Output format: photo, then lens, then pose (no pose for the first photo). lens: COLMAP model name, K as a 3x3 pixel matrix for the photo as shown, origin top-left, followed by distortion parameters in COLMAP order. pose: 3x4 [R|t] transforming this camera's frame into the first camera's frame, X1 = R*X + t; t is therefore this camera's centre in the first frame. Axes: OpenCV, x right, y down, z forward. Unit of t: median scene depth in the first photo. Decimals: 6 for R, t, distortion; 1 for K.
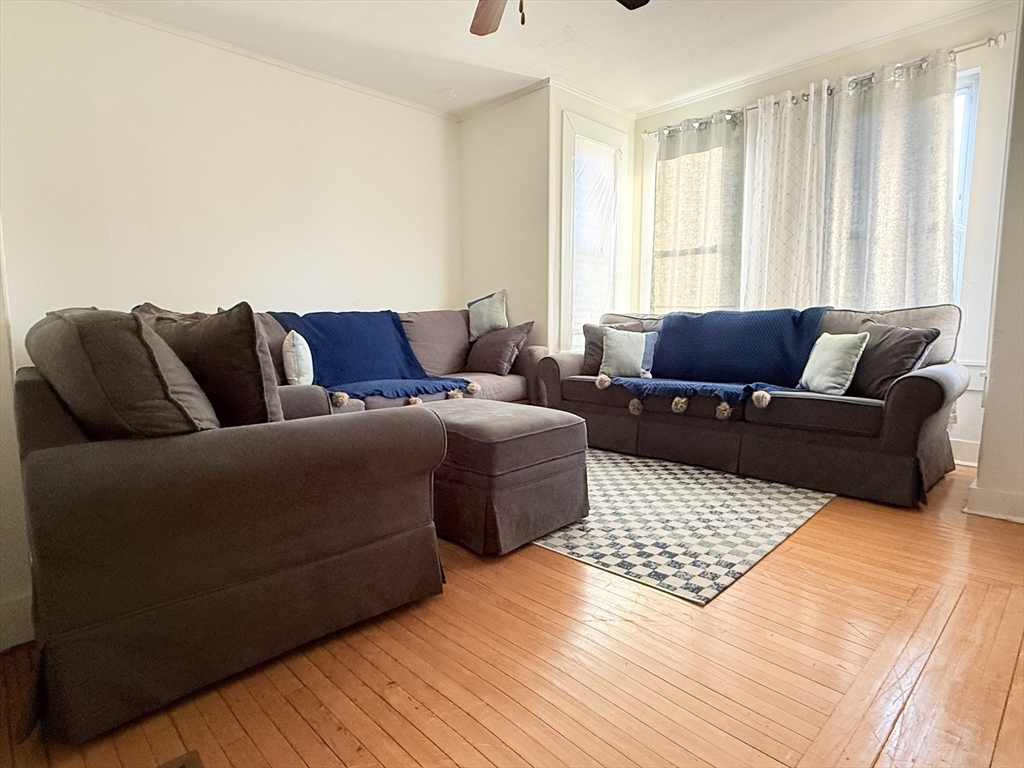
lens RADIAL K [[556.5, 0, 511.0], [0, 556.5, 384.6], [0, 0, 1]] dist [0.007392, 0.000950]
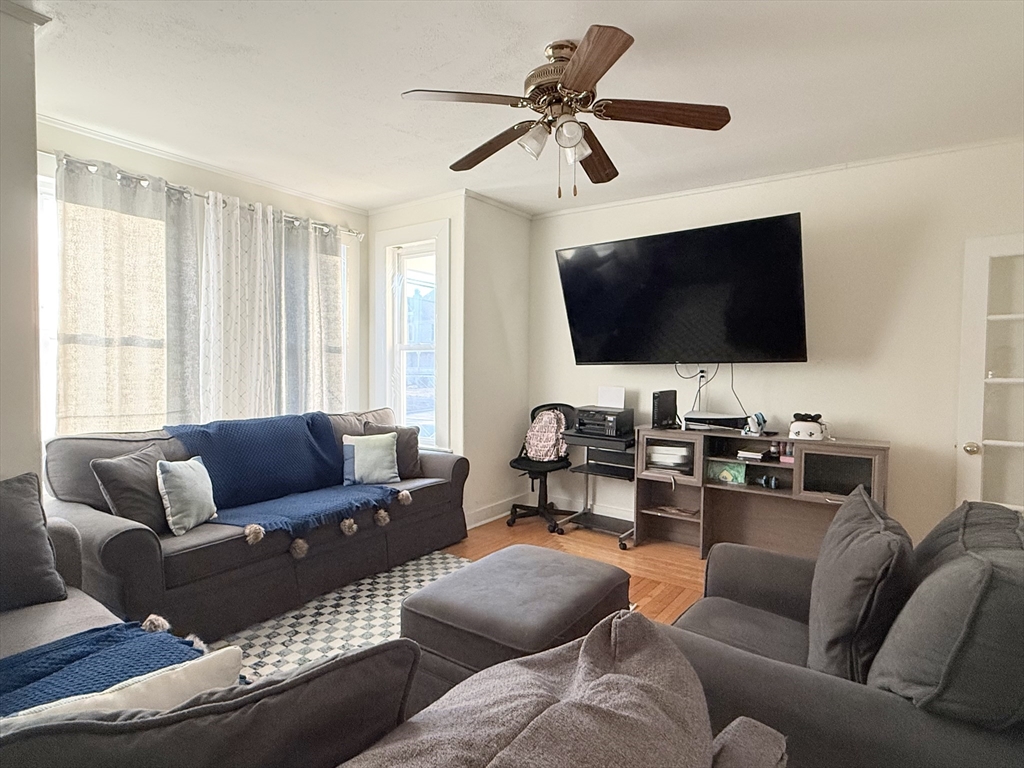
lens RADIAL K [[556.5, 0, 510.3], [0, 556.5, 385.4], [0, 0, 1]] dist [0.007392, 0.000950]
pose [[-0.198069, -0.028345, 0.979778, -0.671634], [0.102677, 0.993482, 0.049499, -0.219580], [-0.974795, 0.110405, -0.193868, 0.861825]]
